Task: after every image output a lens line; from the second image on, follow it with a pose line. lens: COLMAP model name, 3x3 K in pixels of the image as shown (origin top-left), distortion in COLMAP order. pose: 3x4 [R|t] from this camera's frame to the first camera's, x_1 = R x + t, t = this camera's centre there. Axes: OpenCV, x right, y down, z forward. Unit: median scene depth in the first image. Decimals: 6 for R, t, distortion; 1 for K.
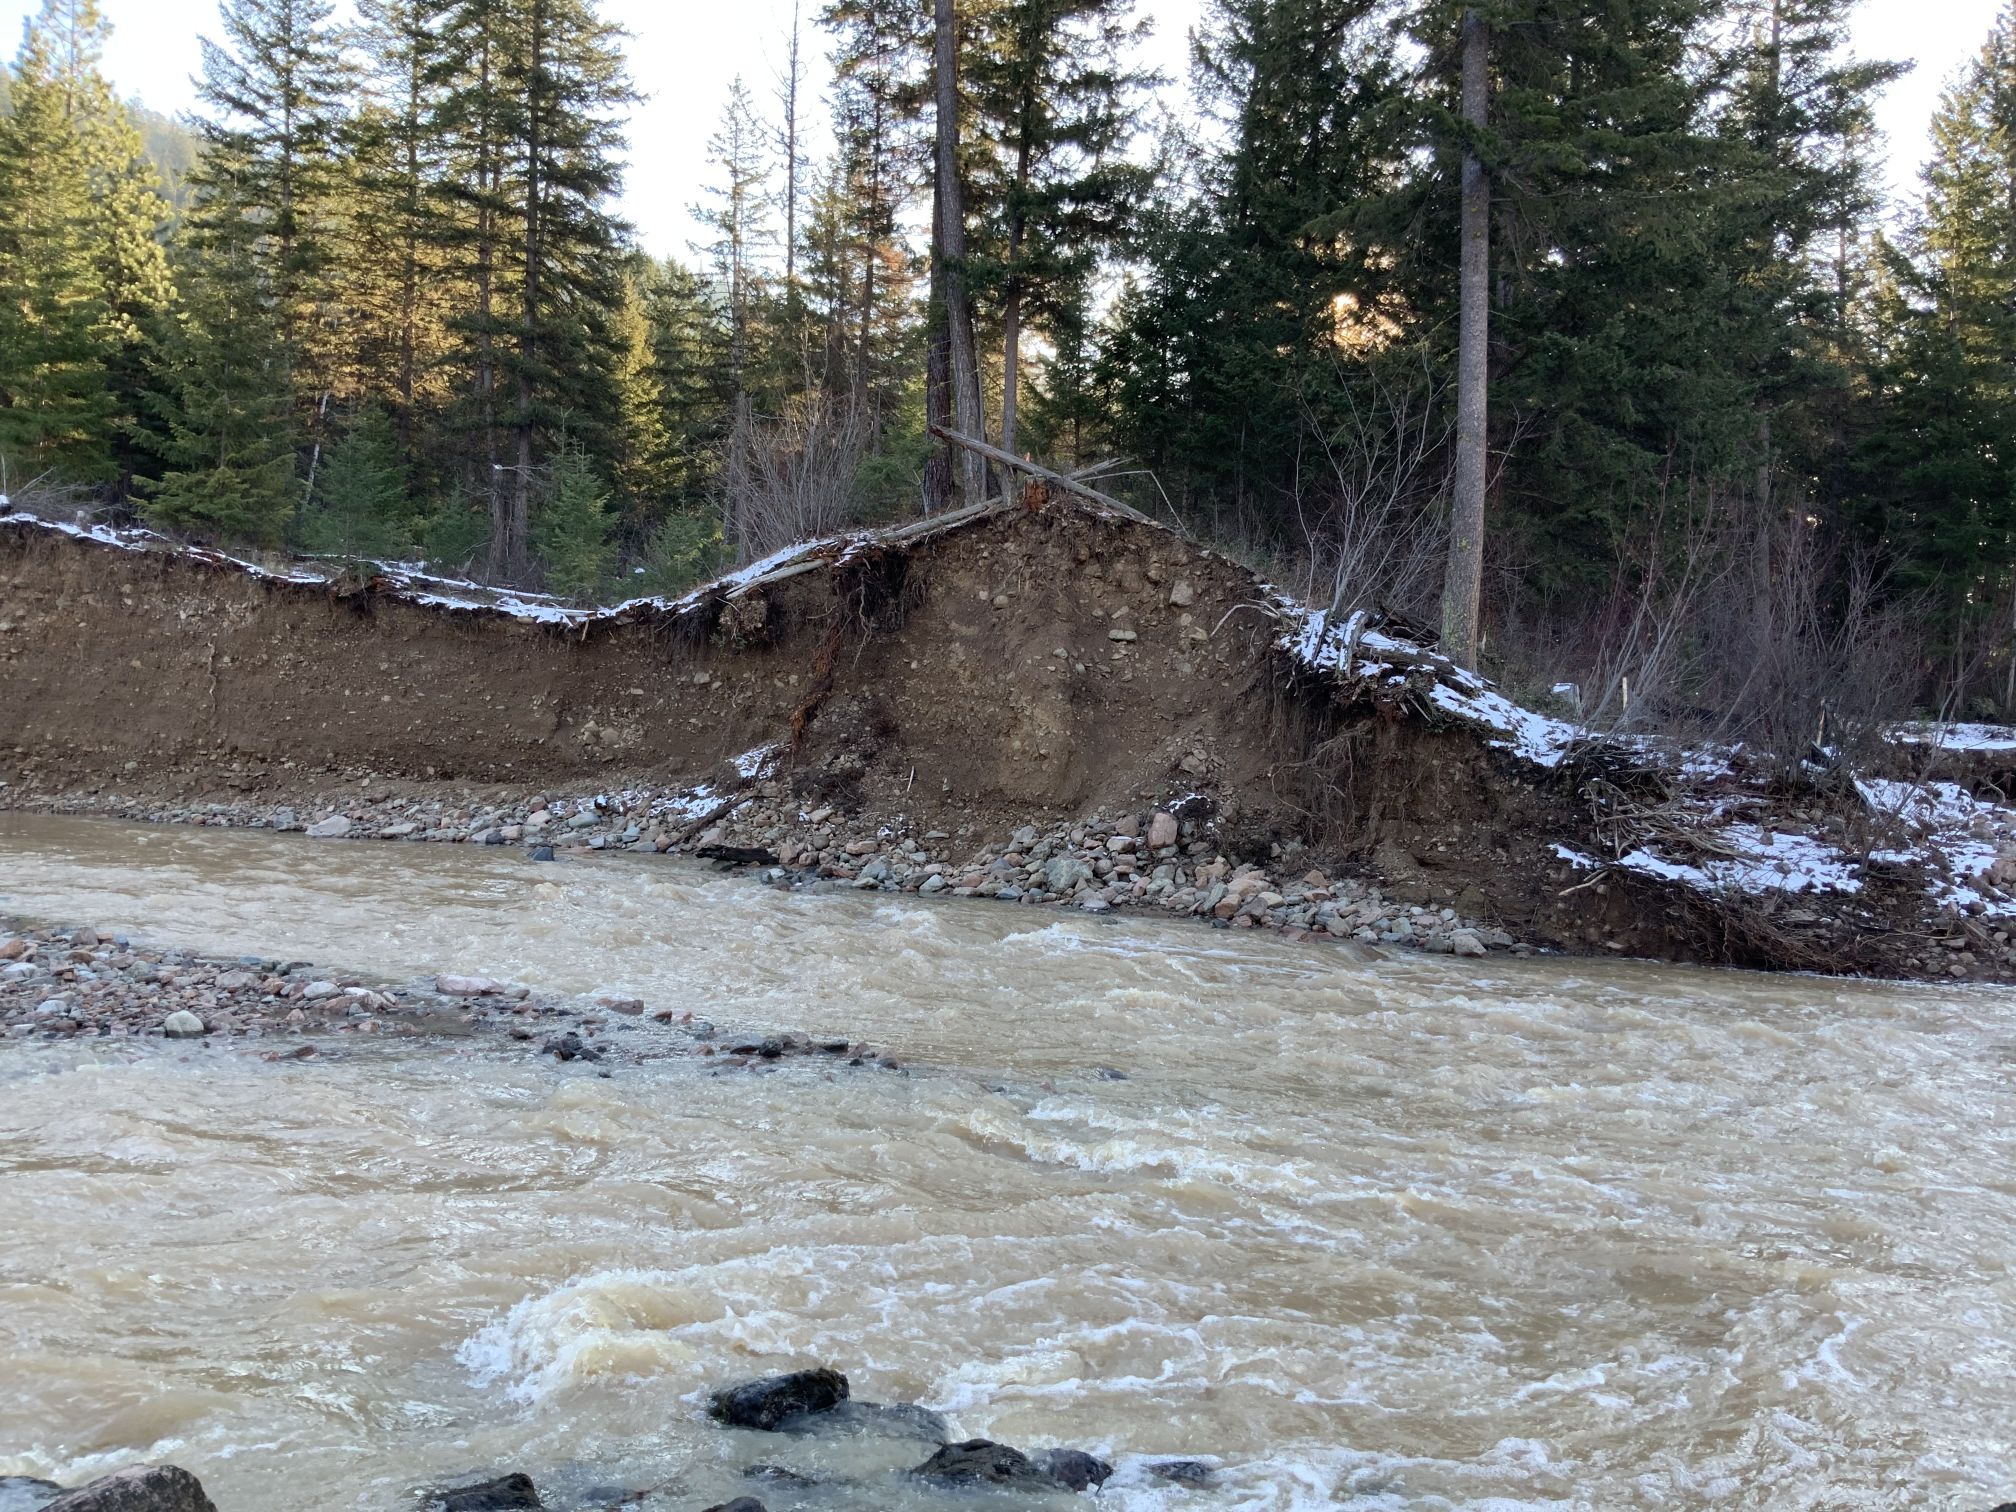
lens RADIAL K [[1676.9, 0, 1012.0], [0, 1676.9, 778.0], [0, 0, 1]] dist [0.062367, -0.131887]
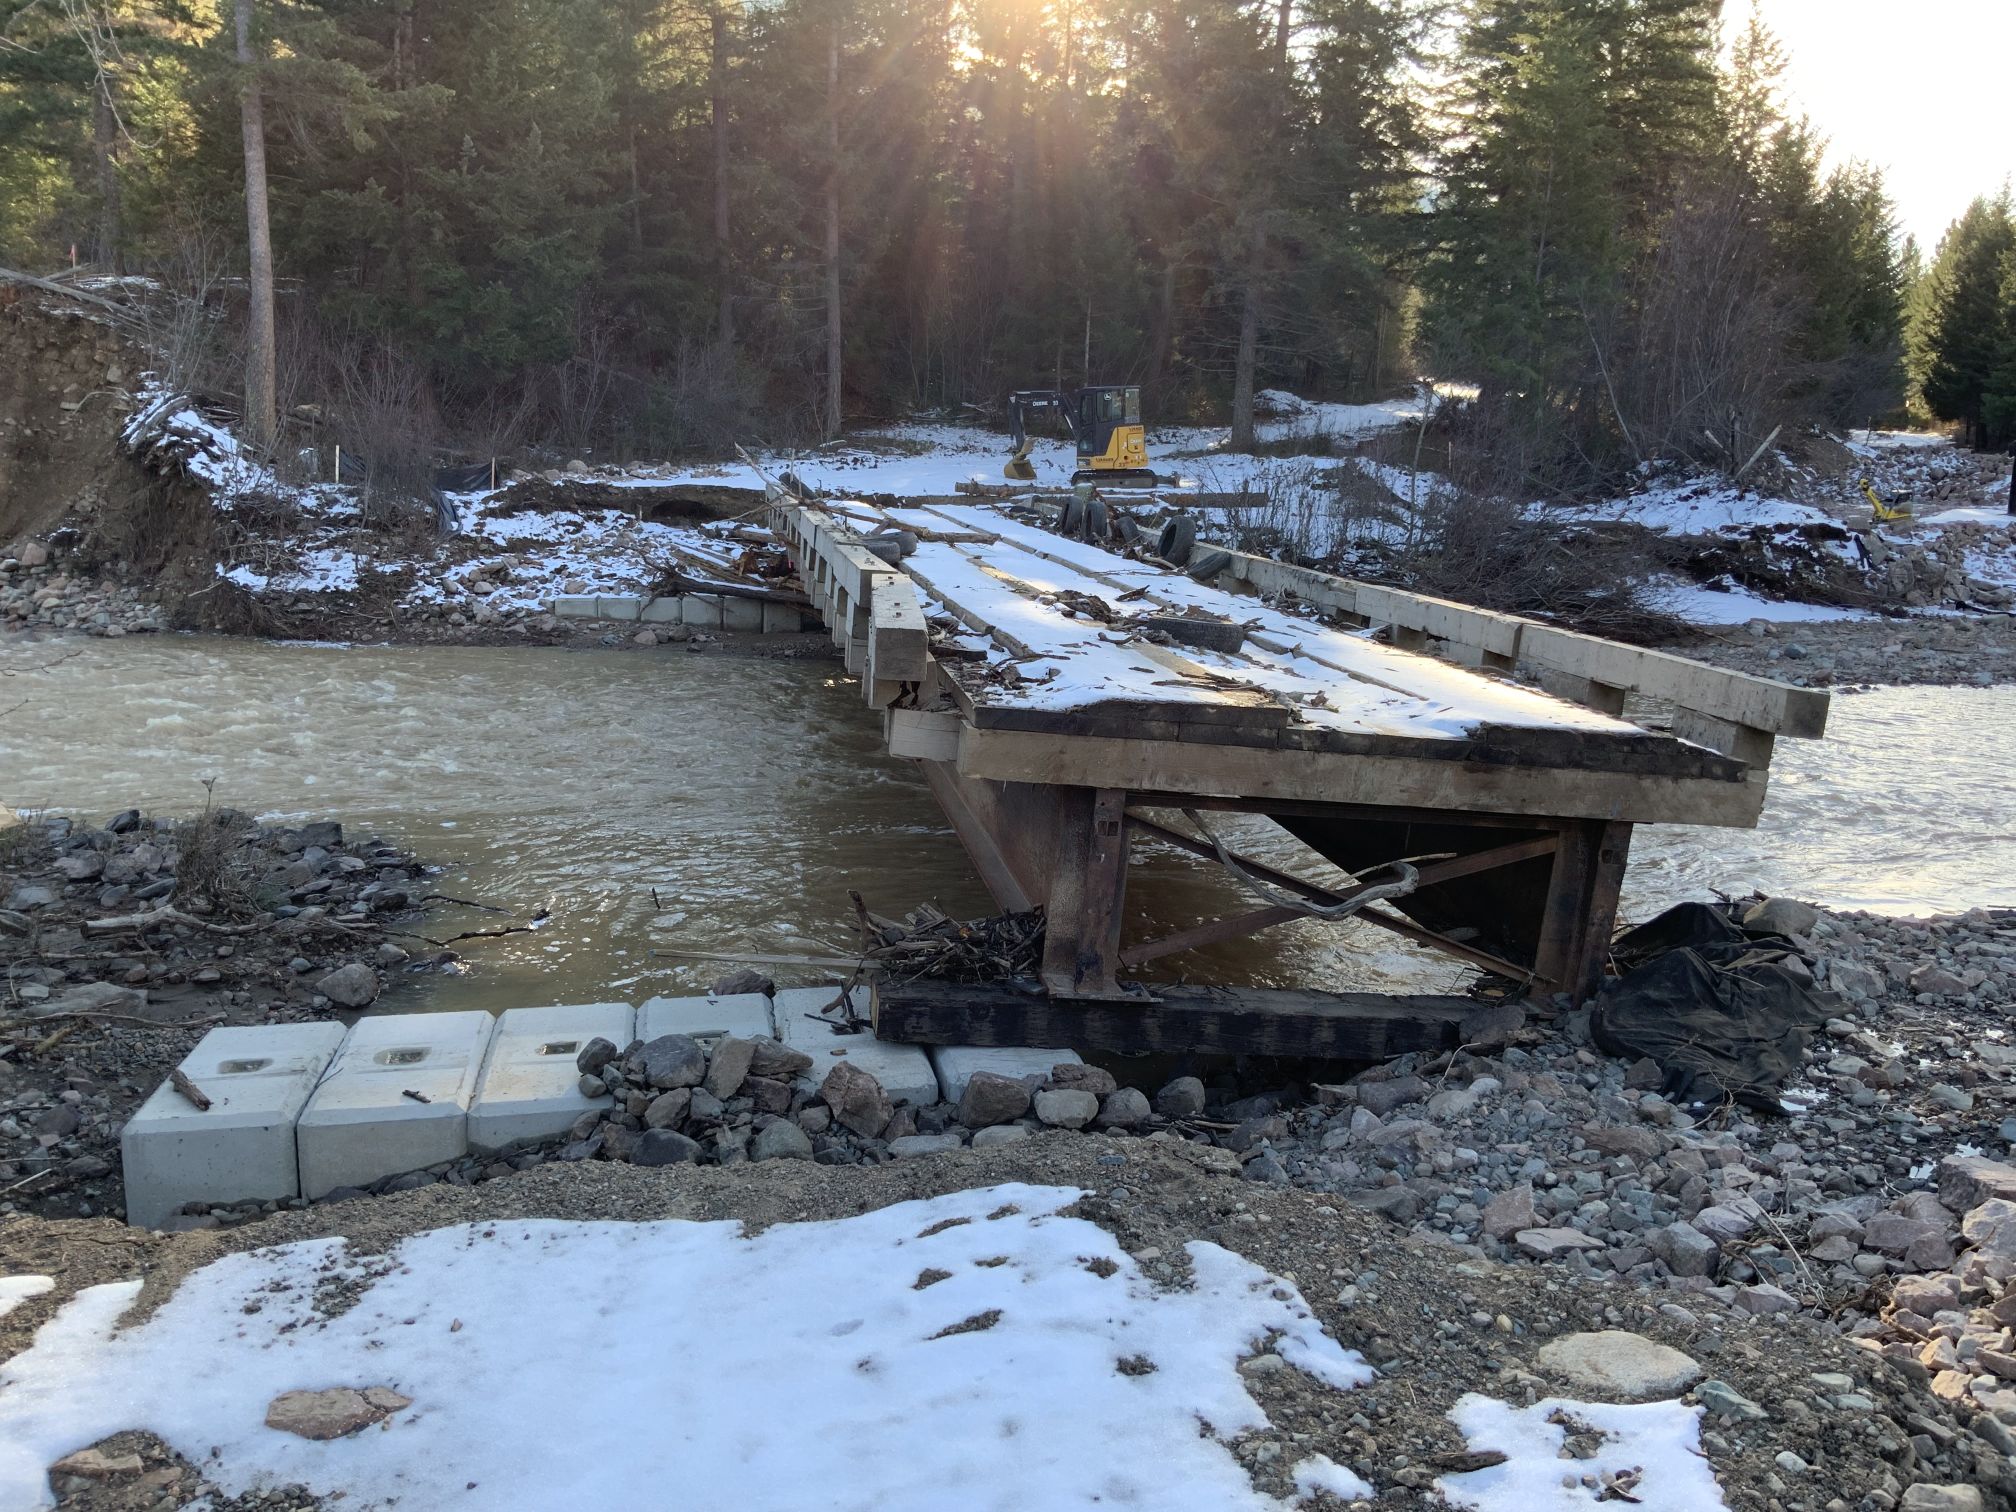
lens RADIAL K [[1676.9, 0, 1012.0], [0, 1676.9, 778.0], [0, 0, 1]] dist [0.062367, -0.131887]
pose [[0.987125, -0.042987, 0.154063, 0.836975], [0.012349, 0.980816, 0.194546, -0.063705], [-0.159471, -0.190139, 0.968719, -0.708883]]
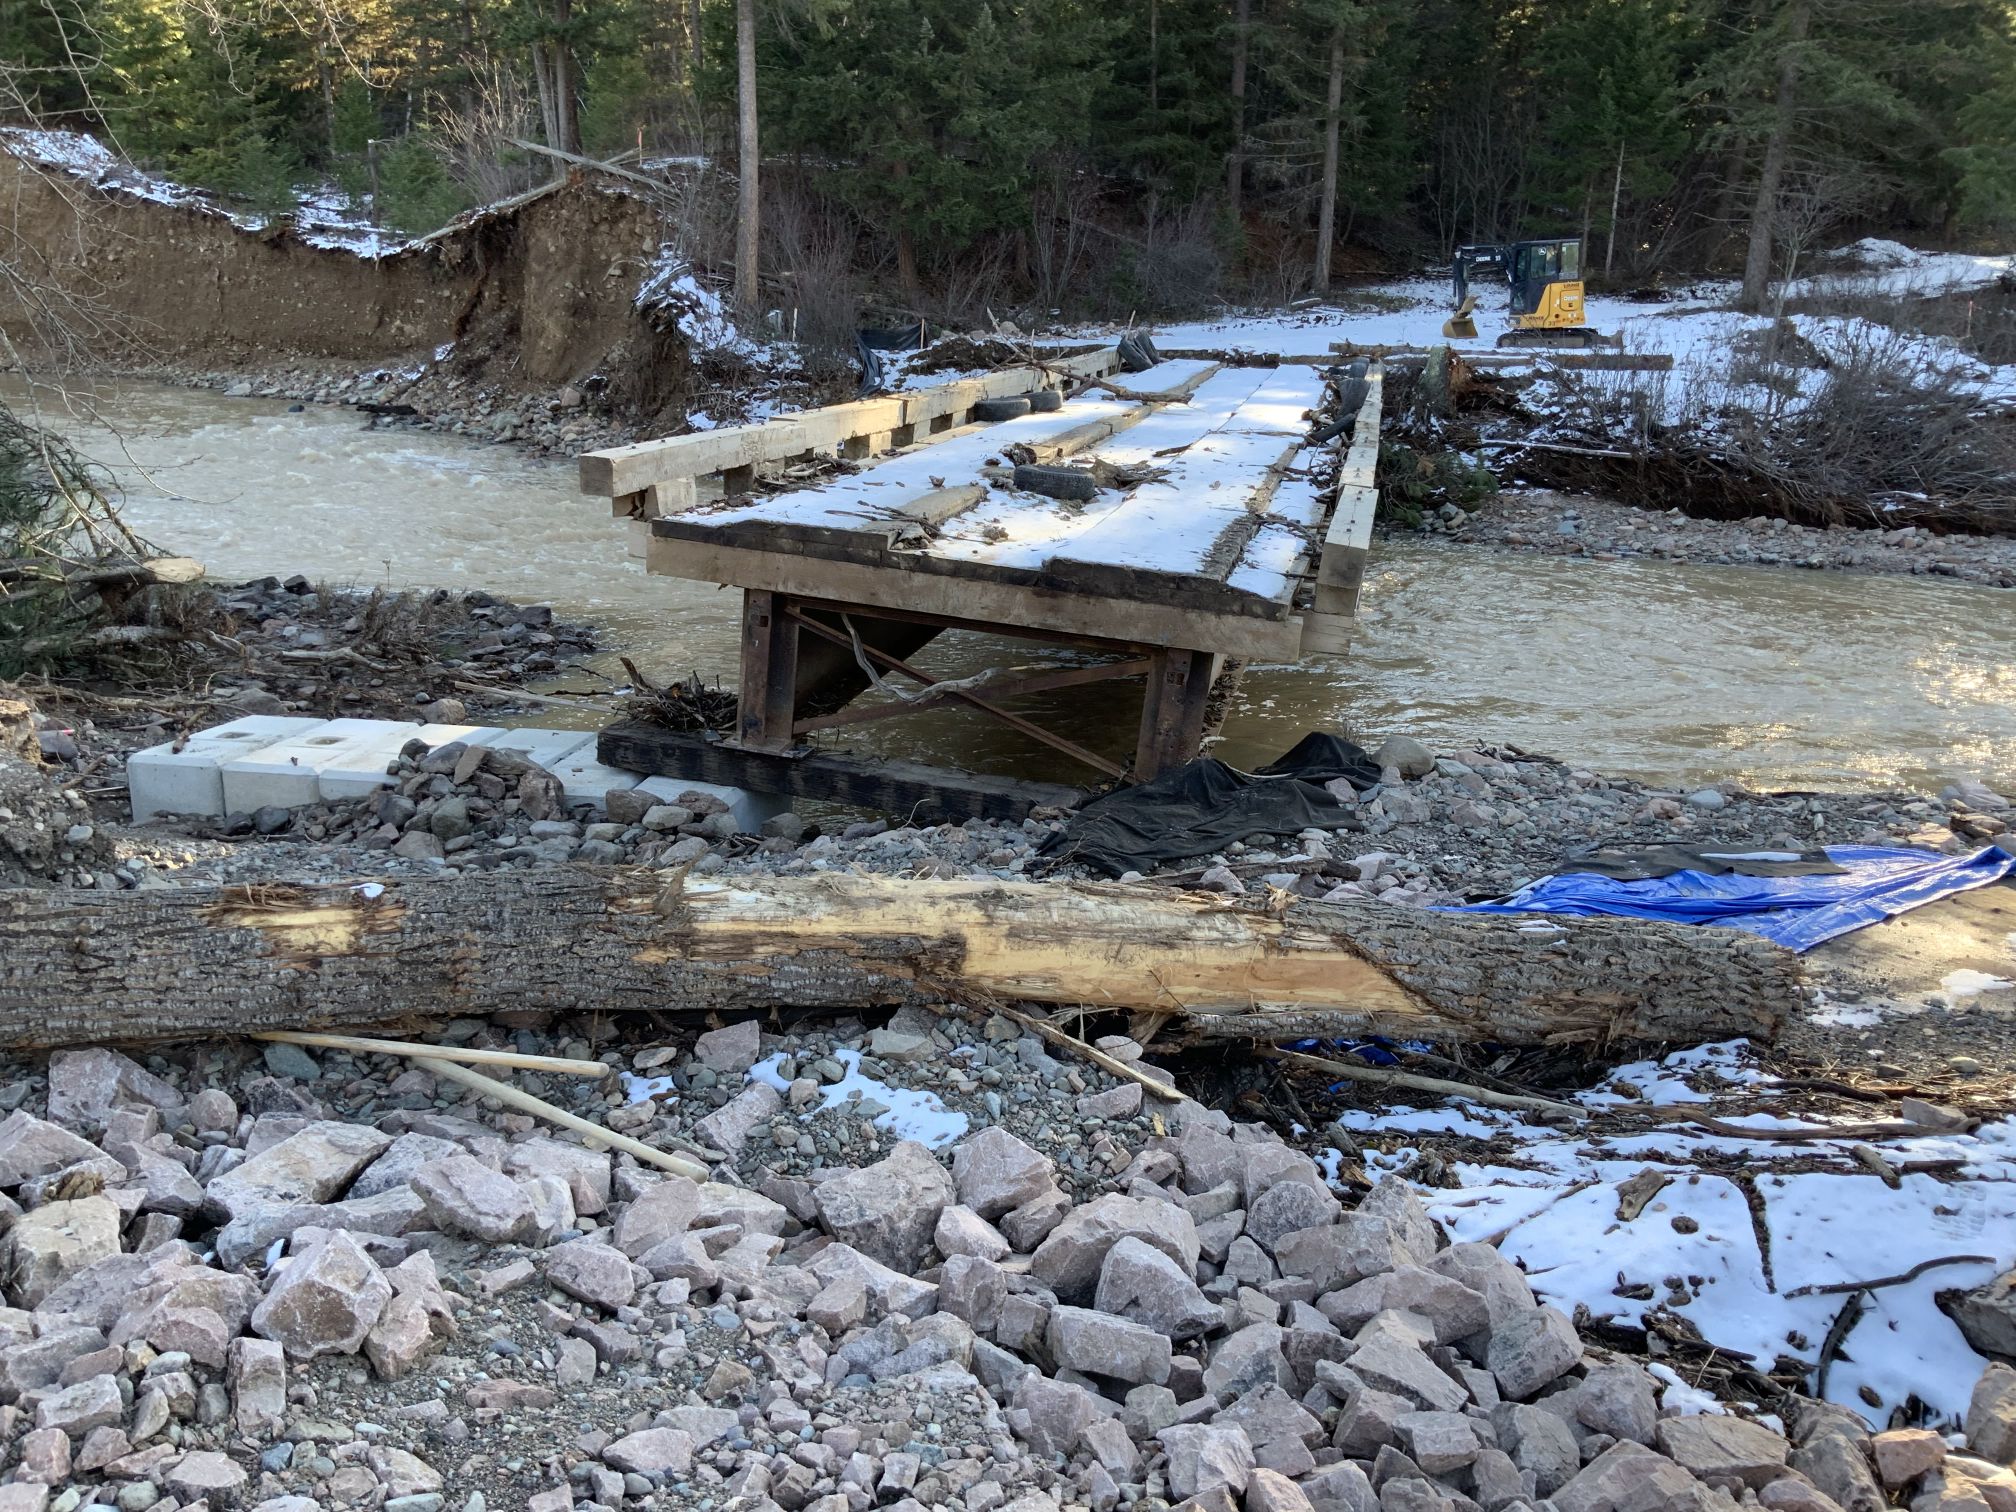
lens RADIAL K [[1714.3, 0, 1007.8], [0, 1714.3, 749.8], [0, 0, 1]] dist [0.142747, -0.308883]
pose [[0.970711, 0.047068, -0.235597, 1.192910], [0.013026, 0.968869, 0.247230, -0.066435], [0.239899, -0.243057, 0.939879, -0.848224]]
